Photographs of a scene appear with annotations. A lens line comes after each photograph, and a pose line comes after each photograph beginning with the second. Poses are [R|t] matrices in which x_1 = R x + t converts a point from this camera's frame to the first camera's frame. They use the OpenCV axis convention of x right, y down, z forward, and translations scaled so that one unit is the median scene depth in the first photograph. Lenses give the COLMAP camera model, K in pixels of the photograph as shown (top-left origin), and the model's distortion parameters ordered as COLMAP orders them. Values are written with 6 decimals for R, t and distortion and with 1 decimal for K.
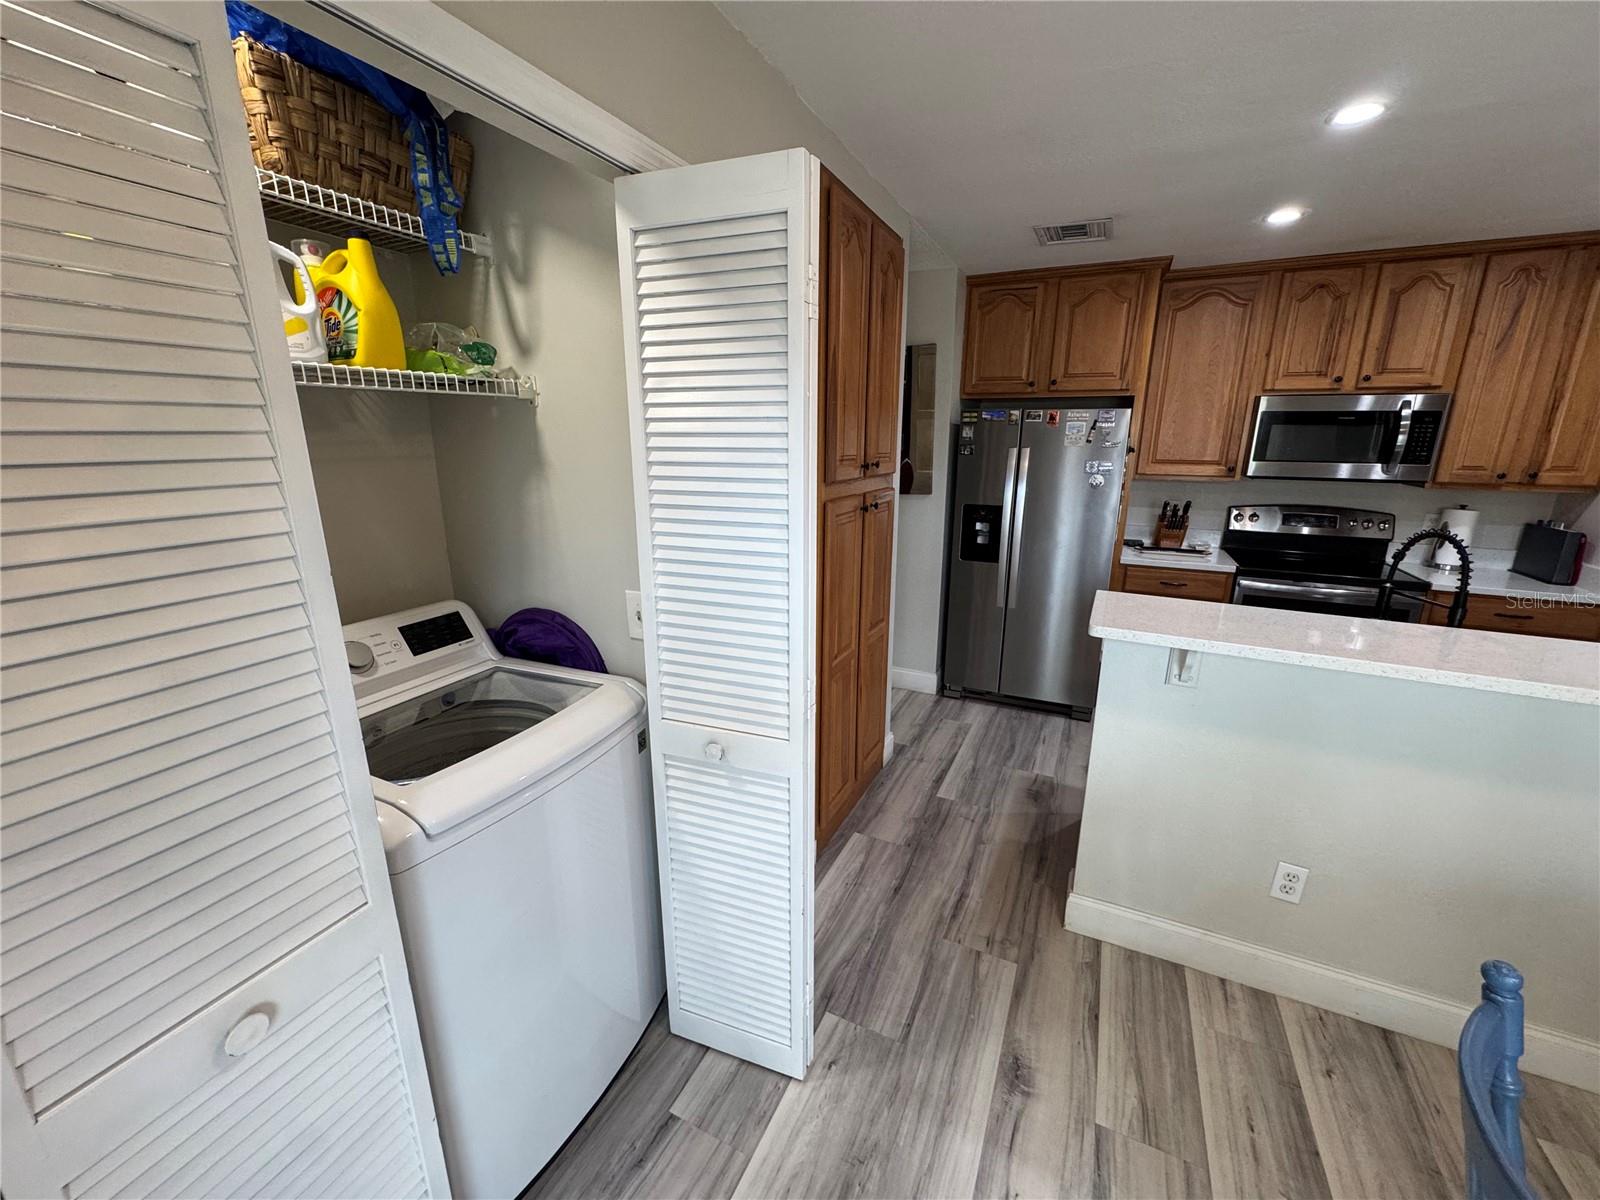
lens RADIAL K [[635.7, 0, 798.1], [0, 635.7, 599.9], [0, 0, 1]] dist [-0.001779, -0.000299]
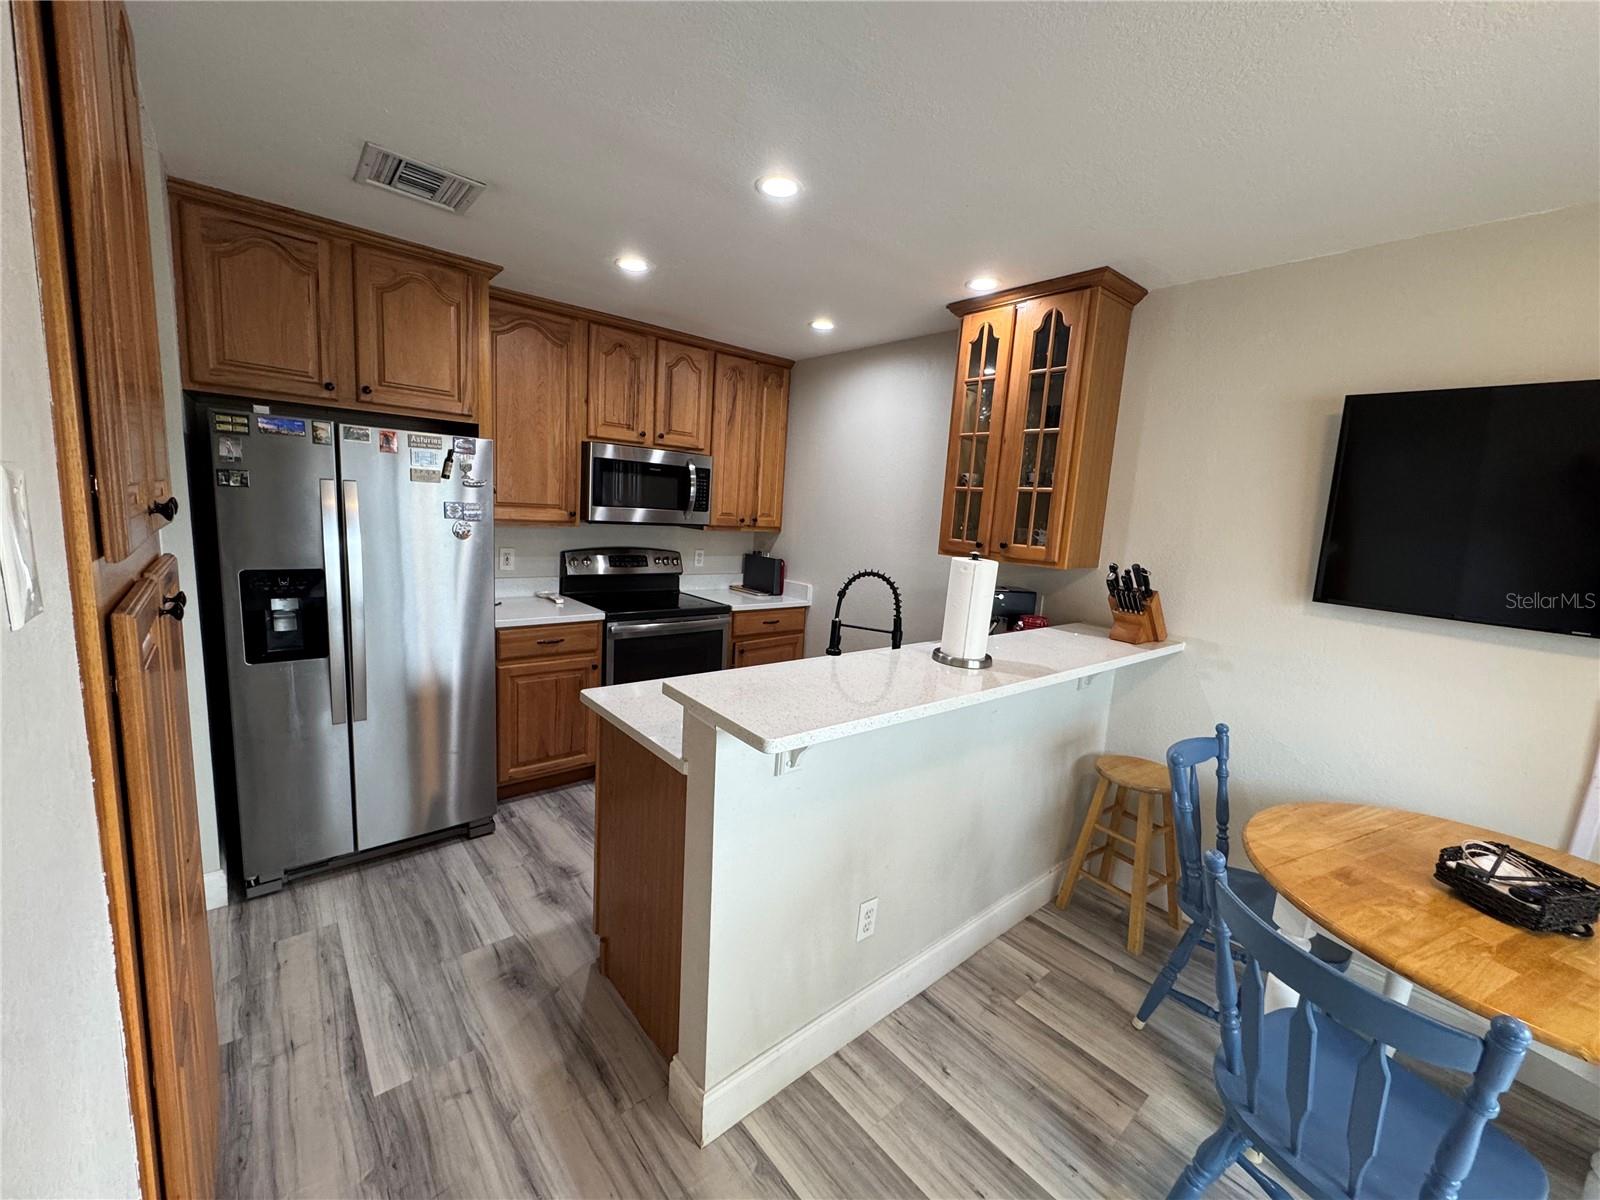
lens RADIAL K [[635.7, 0, 798.1], [0, 635.7, 599.9], [0, 0, 1]] dist [-0.001779, -0.000299]
pose [[0.394909, -0.118727, 0.911016, -0.082238], [0.171656, 0.983688, 0.053788, -0.077865], [-0.902542, 0.135140, 0.408847, 0.346745]]
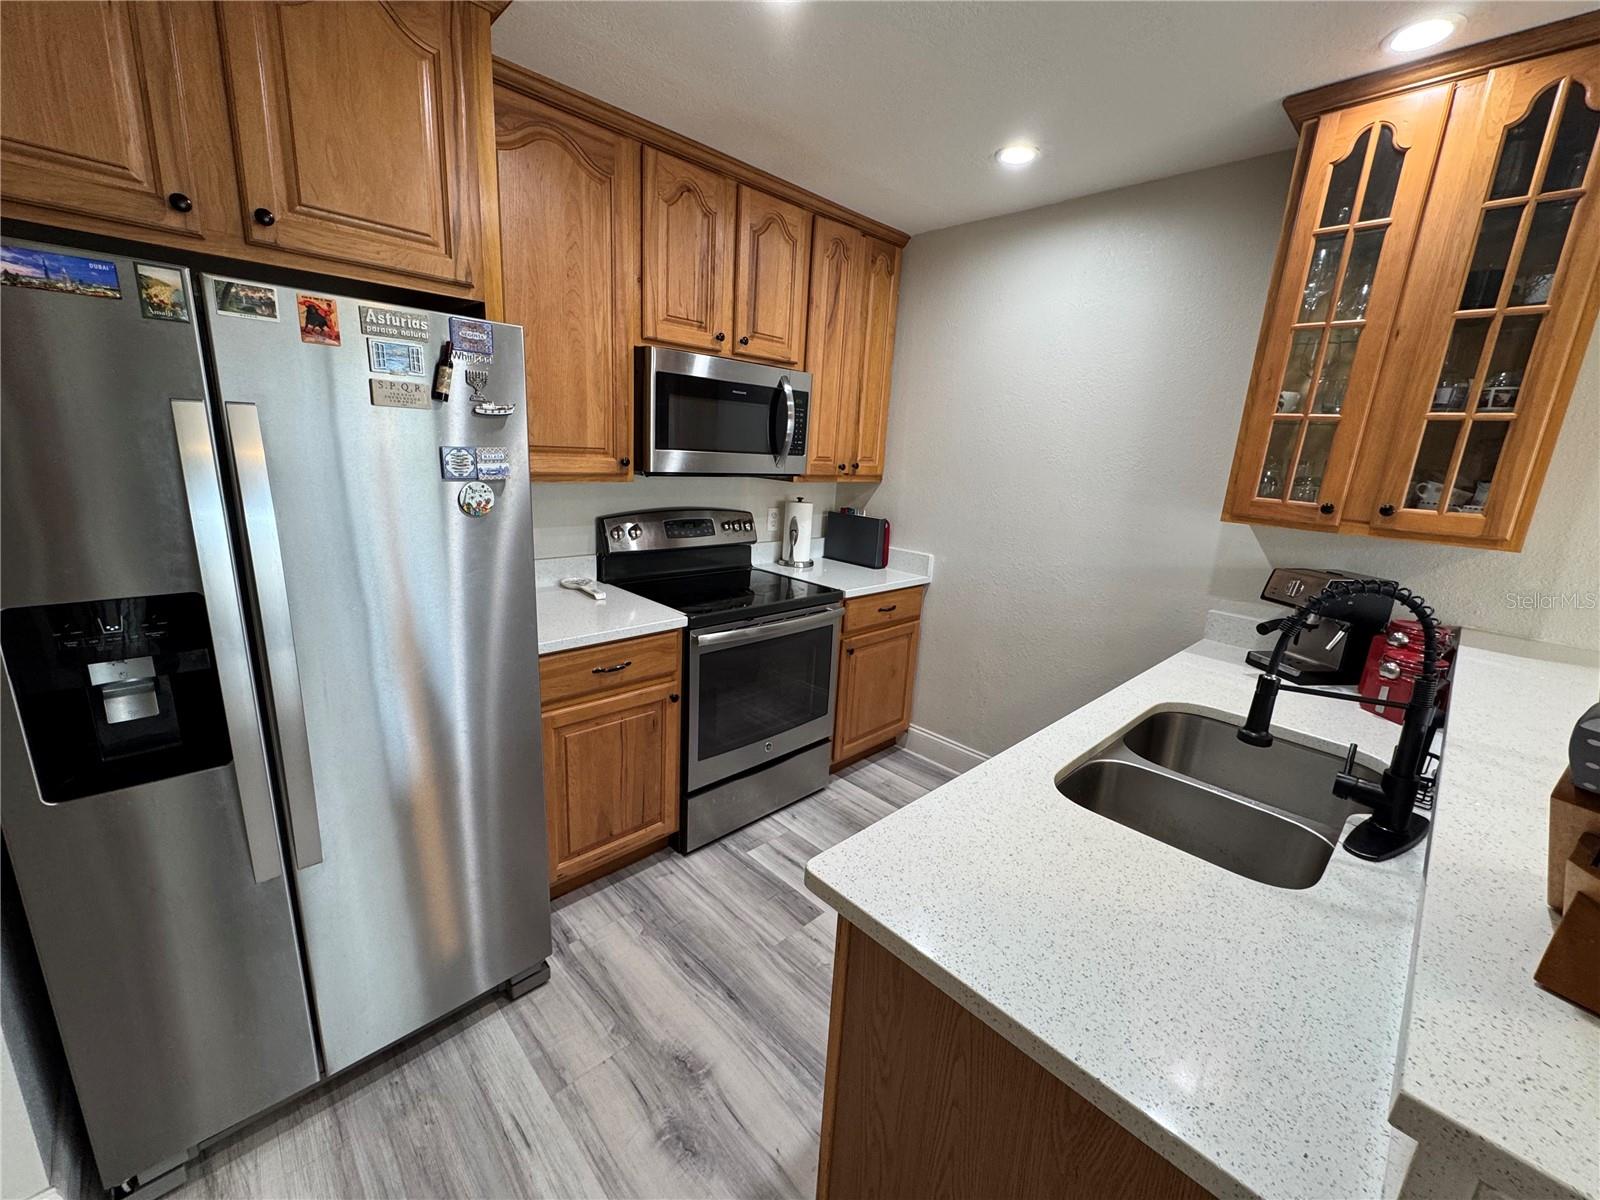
lens RADIAL K [[635.7, 0, 798.1], [0, 635.7, 599.9], [0, 0, 1]] dist [-0.001779, -0.000299]
pose [[0.337933, -0.212278, 0.916918, 0.154181], [0.185482, 0.970147, 0.156241, -0.154400], [-0.922712, 0.117273, 0.367219, 0.691475]]
